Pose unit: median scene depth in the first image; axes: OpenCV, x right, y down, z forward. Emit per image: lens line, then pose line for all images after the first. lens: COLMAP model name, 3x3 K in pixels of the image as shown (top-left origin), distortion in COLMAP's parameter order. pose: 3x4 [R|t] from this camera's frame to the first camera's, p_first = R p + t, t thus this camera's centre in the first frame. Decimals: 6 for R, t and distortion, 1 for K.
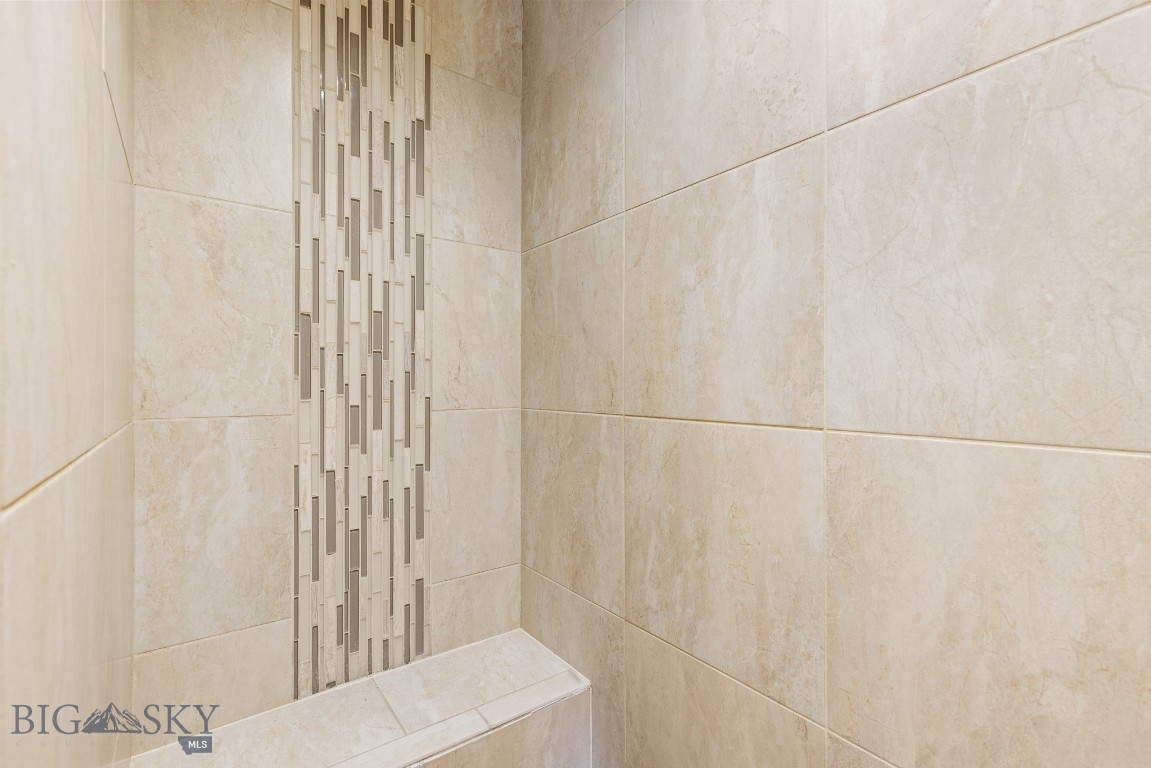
lens RADIAL K [[515.2, 0, 575.5], [0, 515.2, 384.0], [0, 0, 1]] dist [0.011266, -0.000213]
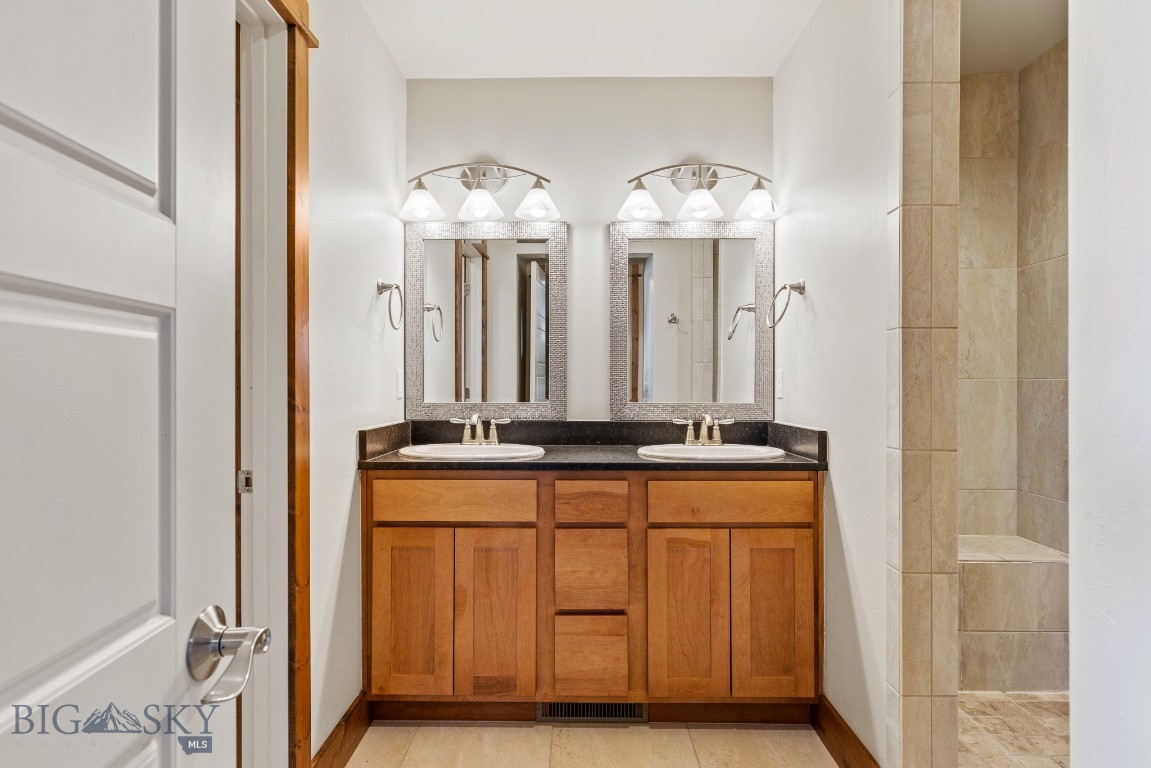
lens RADIAL K [[633.2, 0, 575.5], [0, 633.2, 384.0], [0, 0, 1]] dist [0.000358, 0.000397]
pose [[0.792850, 0.000257, -0.609417, -0.008265], [0.001526, 0.999996, 0.002407, 0.055954], [0.609415, -0.002839, 0.792846, -1.123993]]
